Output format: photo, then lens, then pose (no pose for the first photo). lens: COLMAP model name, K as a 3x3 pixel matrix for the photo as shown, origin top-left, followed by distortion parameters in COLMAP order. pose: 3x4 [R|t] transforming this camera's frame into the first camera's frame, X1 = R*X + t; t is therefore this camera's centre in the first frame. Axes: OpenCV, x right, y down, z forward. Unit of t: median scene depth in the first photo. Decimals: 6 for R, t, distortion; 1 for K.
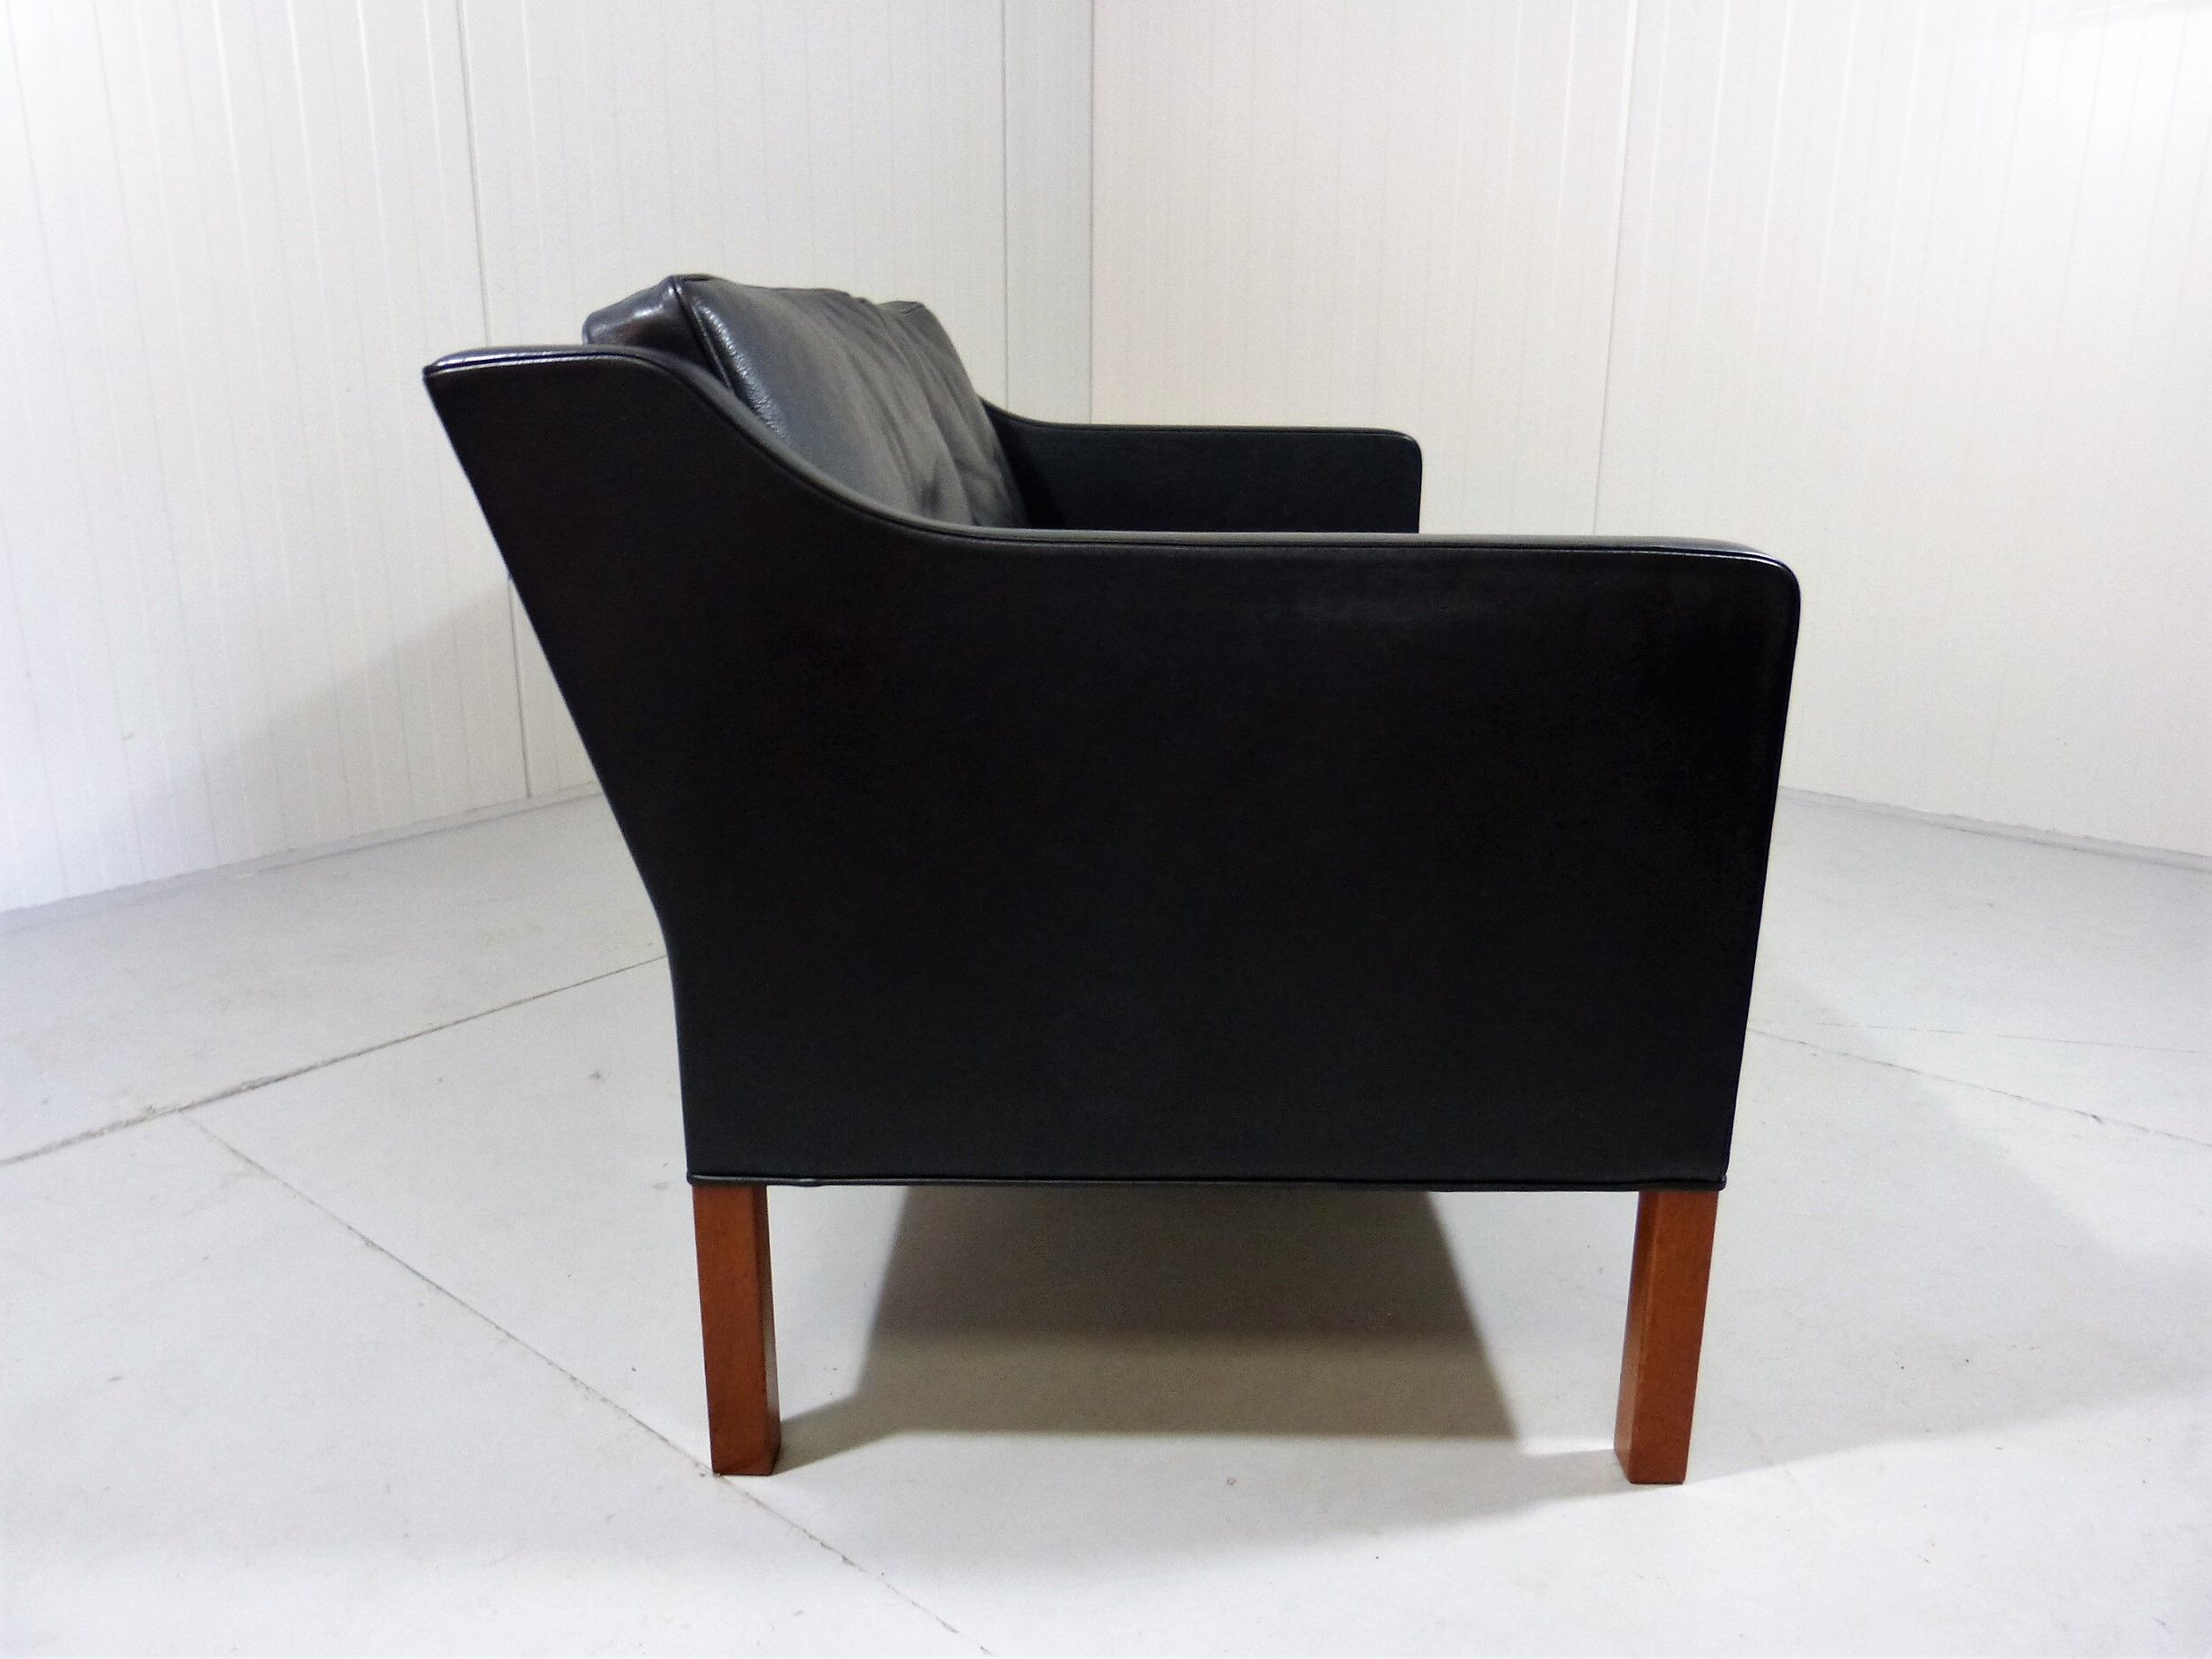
lens RADIAL K [[1699.1, 0, 1103.9], [0, 1699.1, 810.1], [0, 0, 1]] dist [-0.030519, 0.010031]
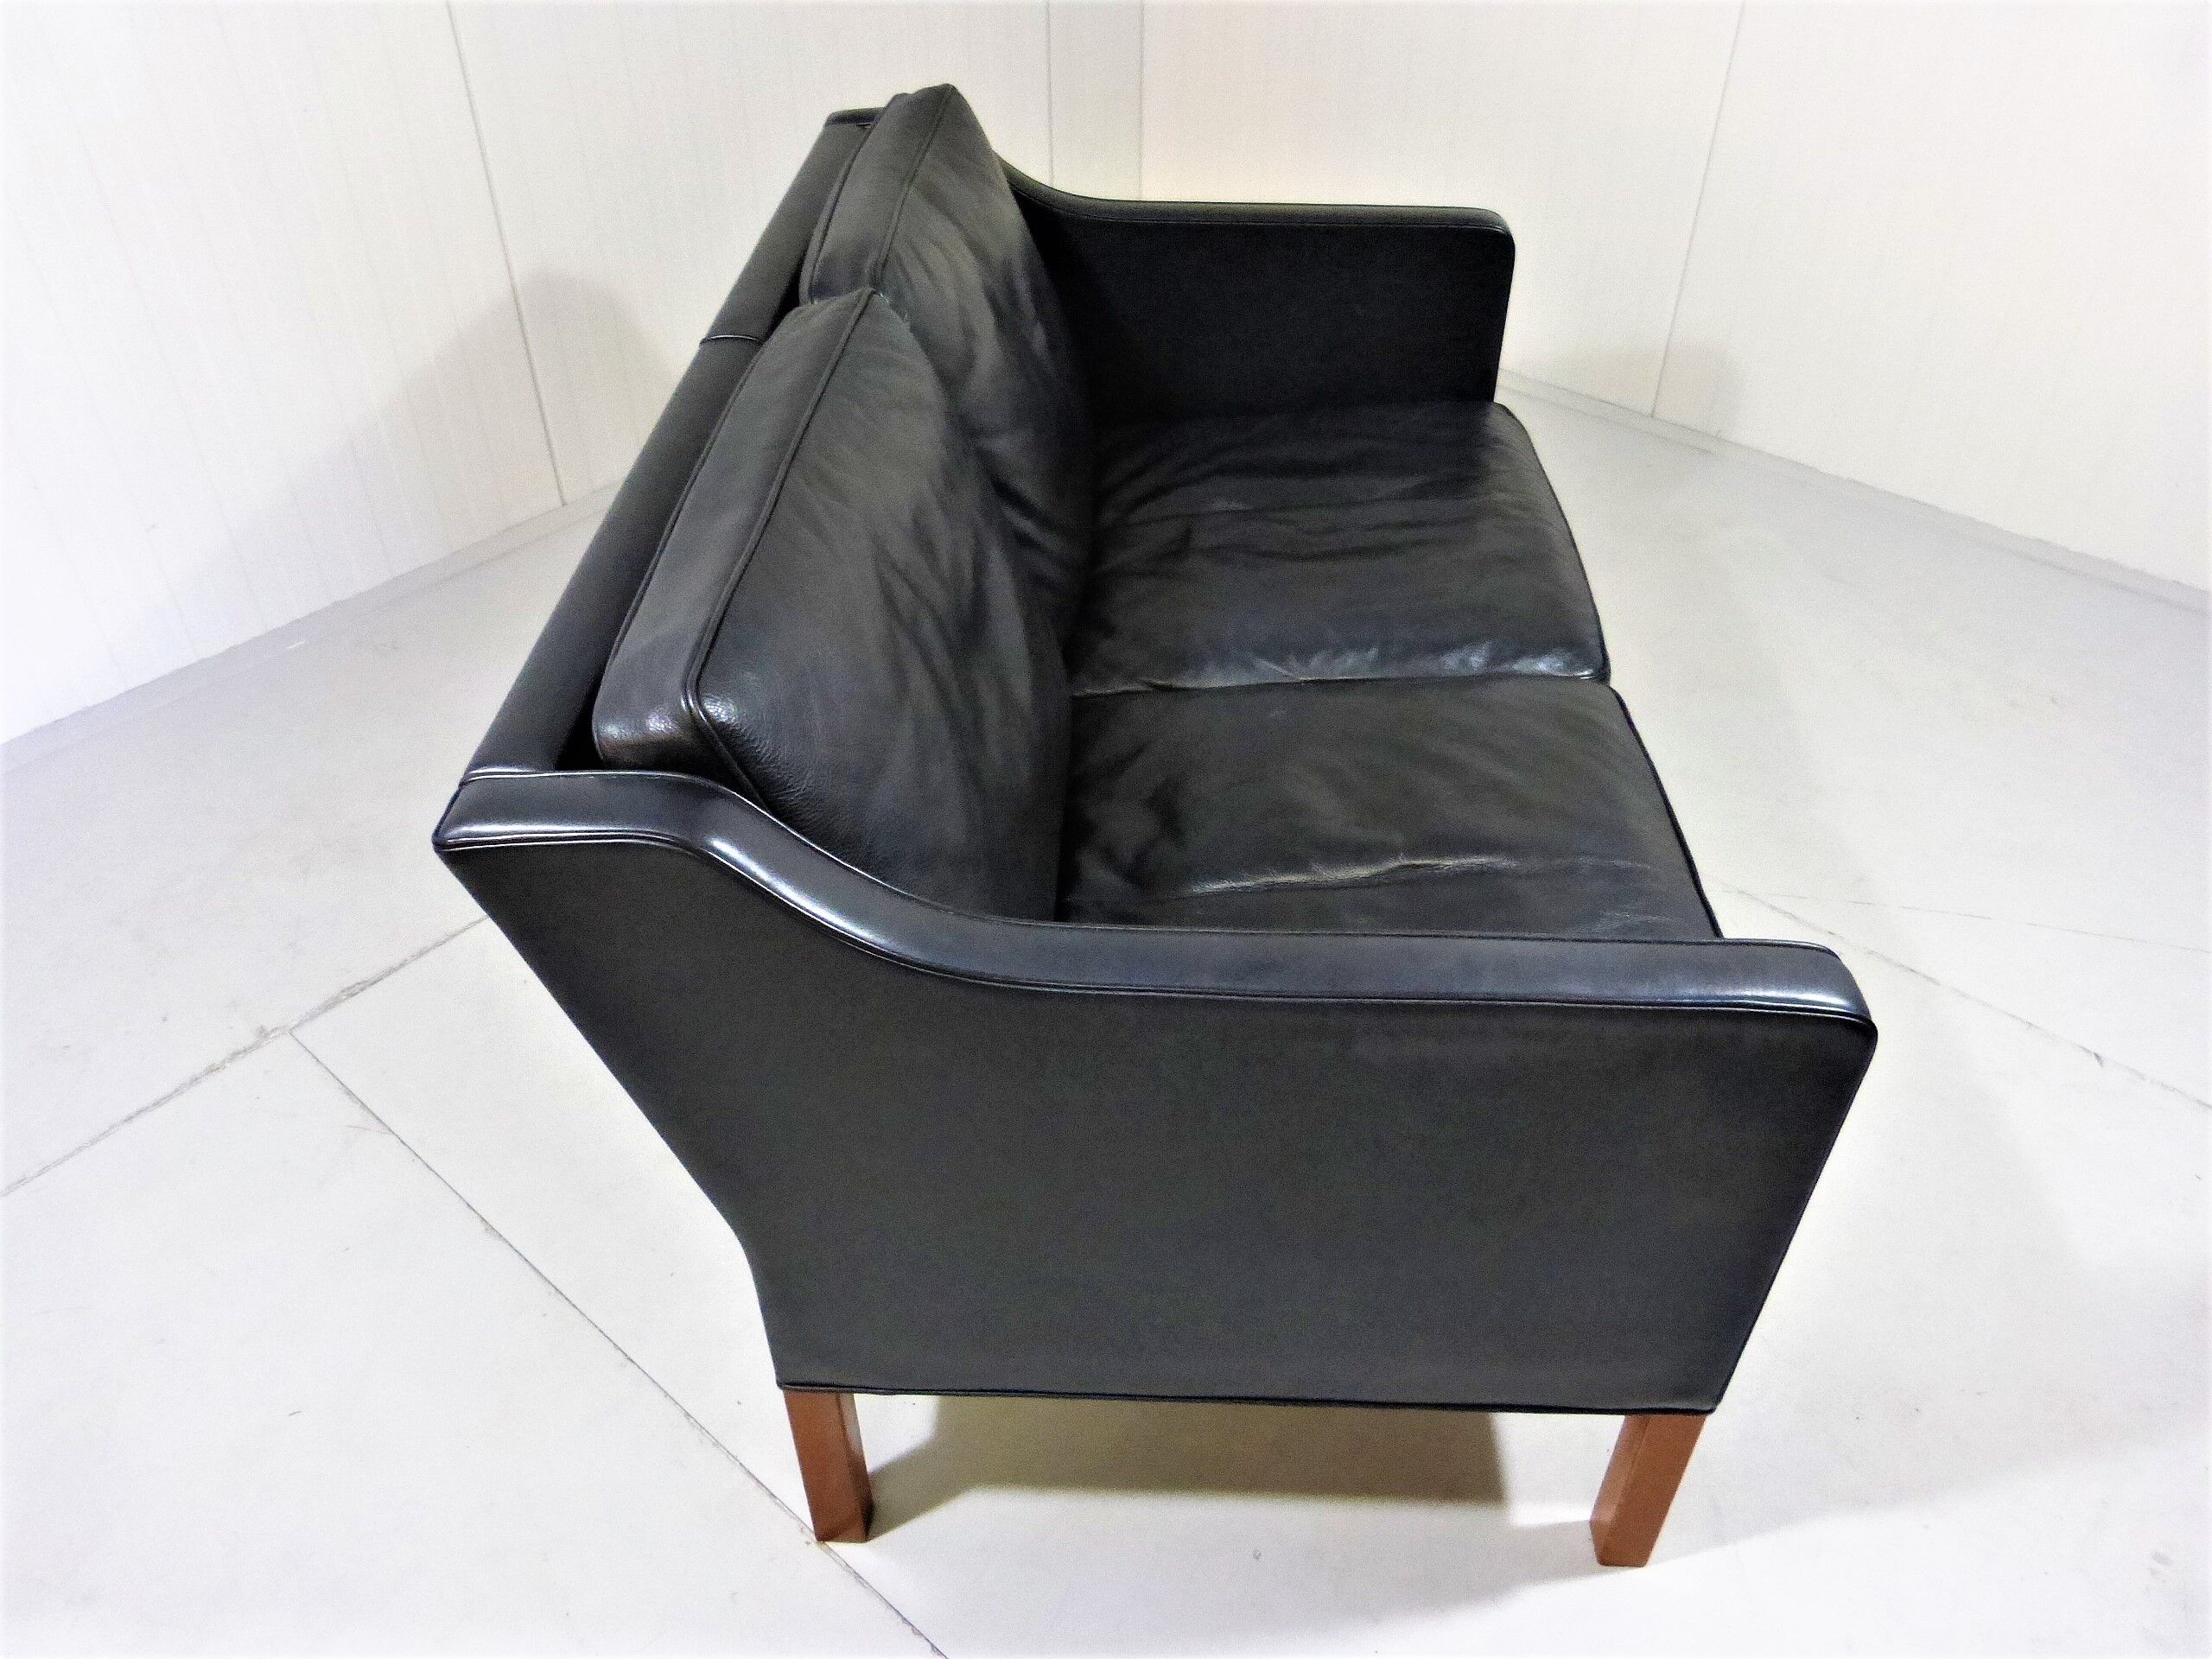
lens RADIAL K [[1669.9, 0, 1105.7], [0, 1669.9, 820.2], [0, 0, 1]] dist [-0.029123, 0.009061]
pose [[0.999643, 0.009259, -0.025082, -0.005356], [0.001349, 0.919461, 0.393178, -0.508393], [0.026702, -0.393071, 0.919120, 0.134551]]
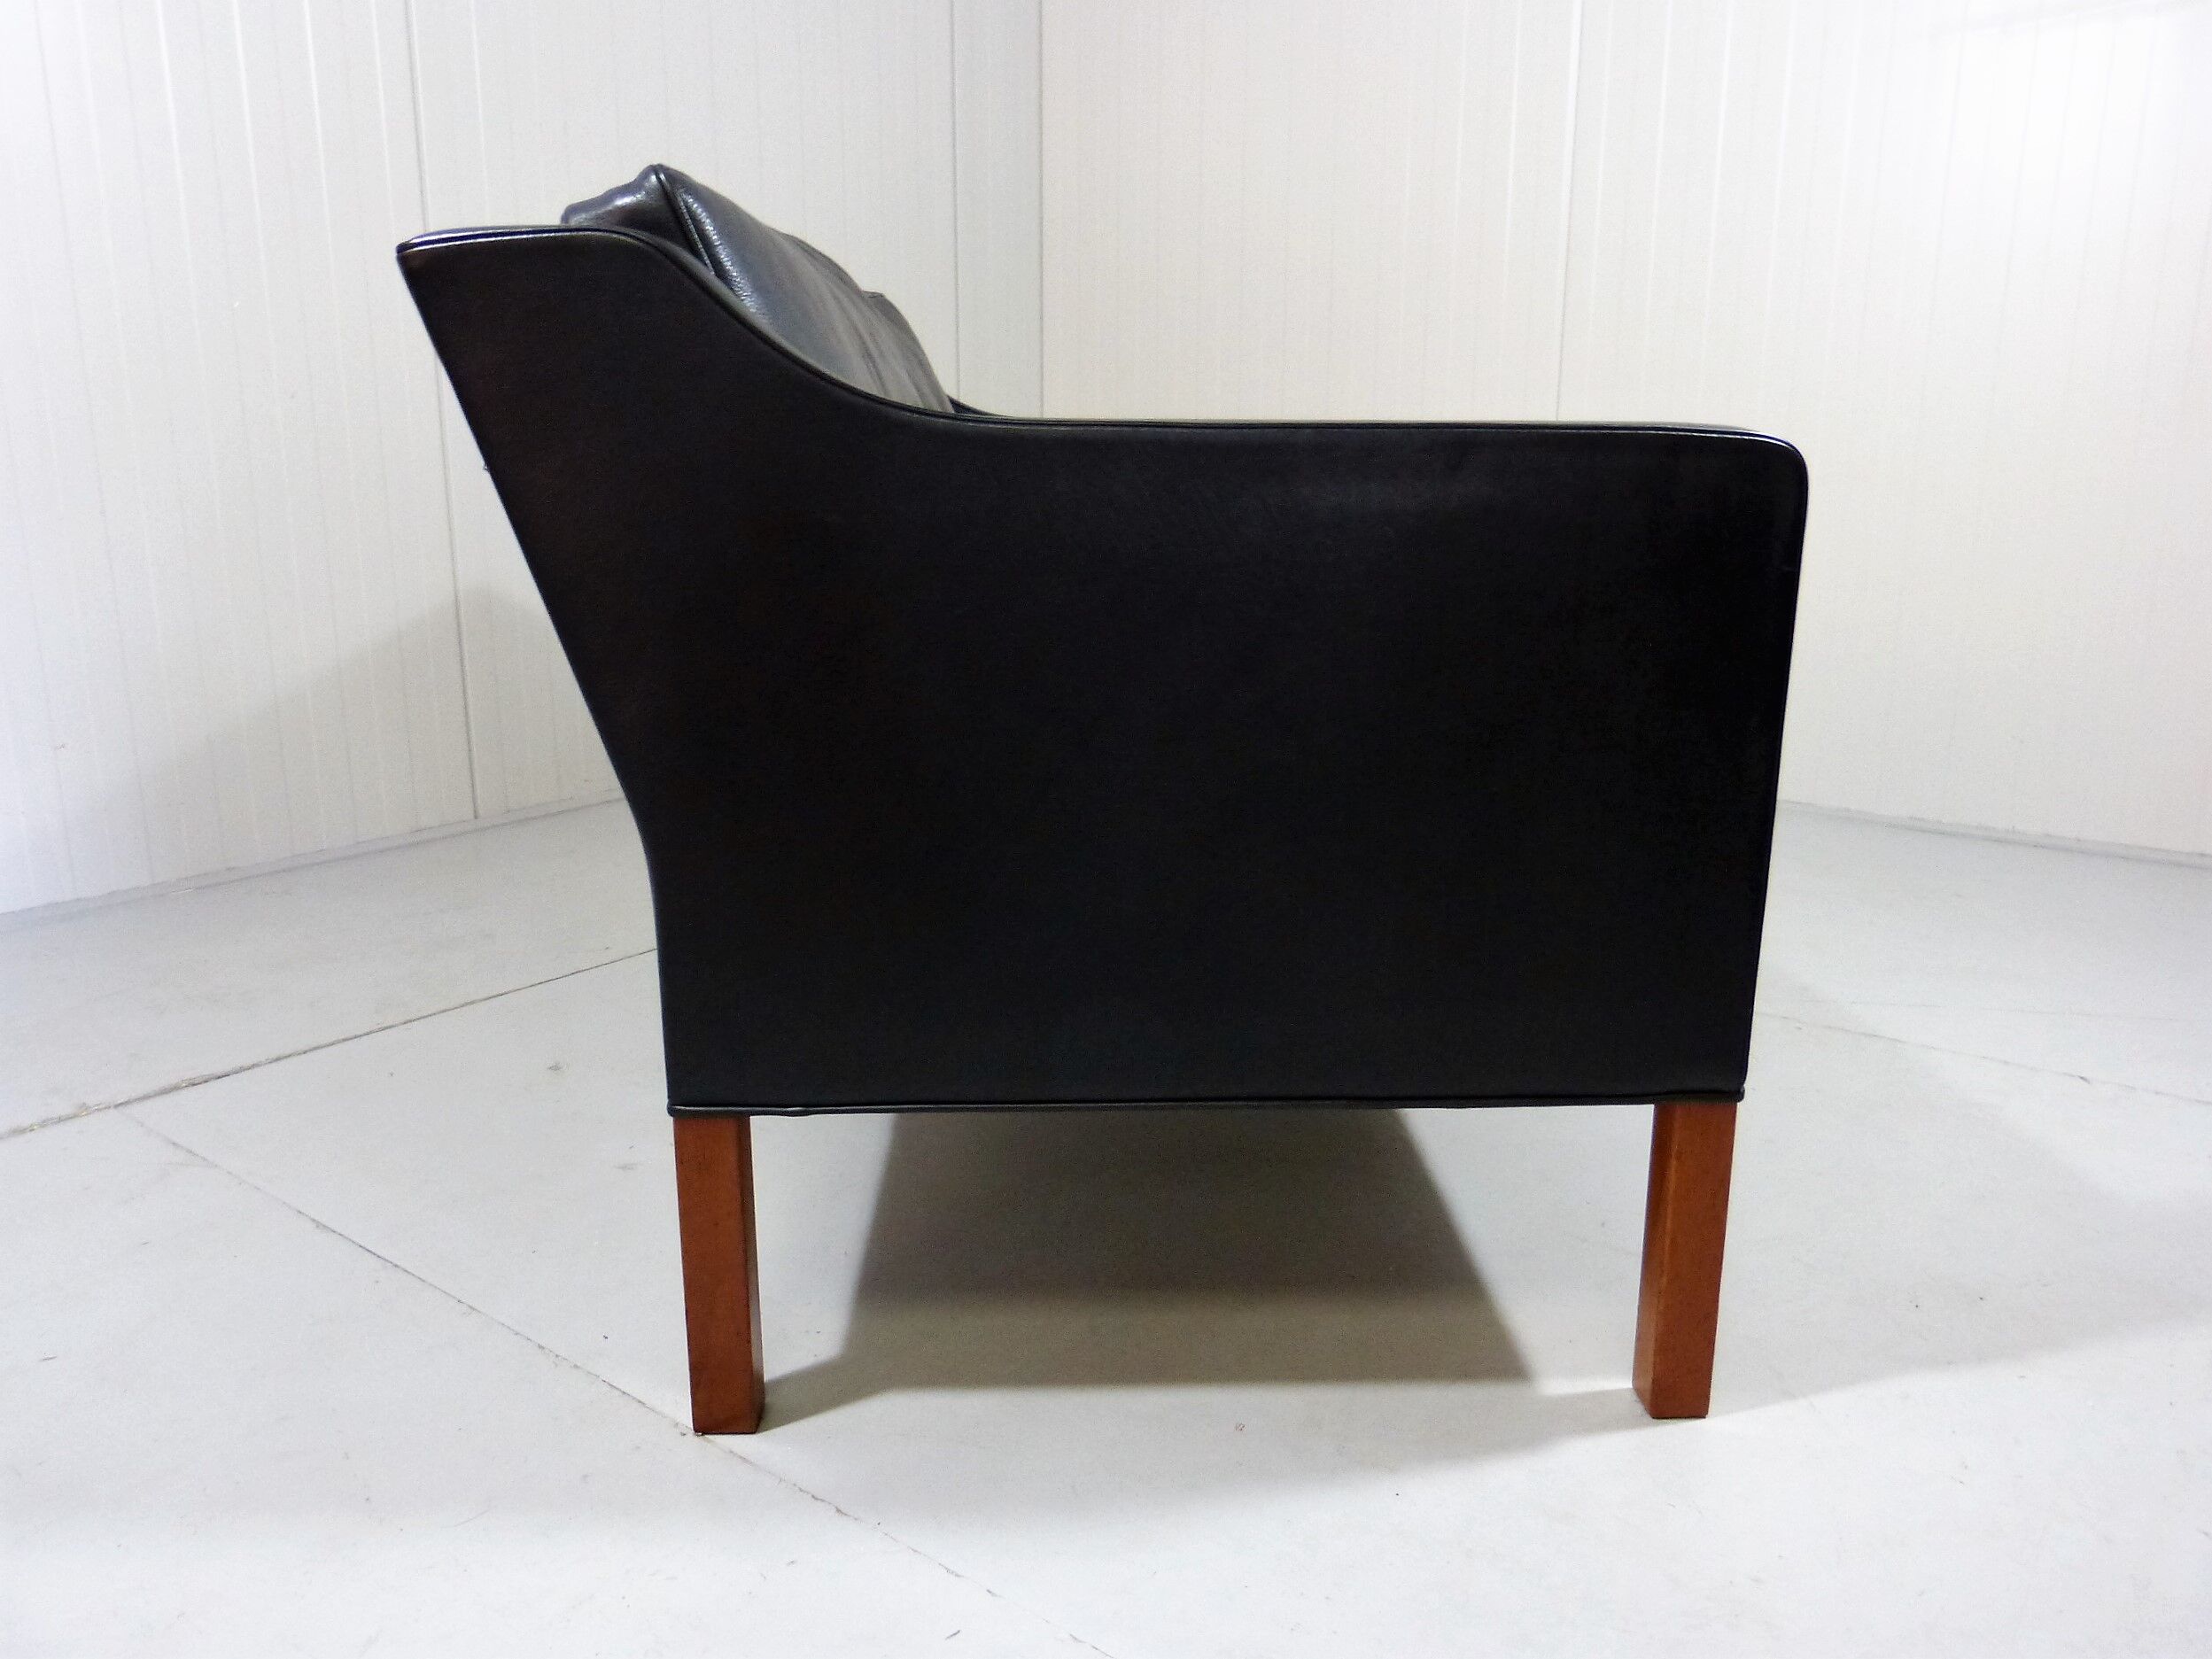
lens RADIAL K [[1701.1, 0, 1104.3], [0, 1701.1, 817.8], [0, 0, 1]] dist [-0.026933, 0.003649]
pose [[0.999281, -0.012707, 0.035720, -0.030279], [0.014202, 0.999021, -0.041908, 0.088722], [-0.035152, 0.042385, 0.998483, 0.029420]]
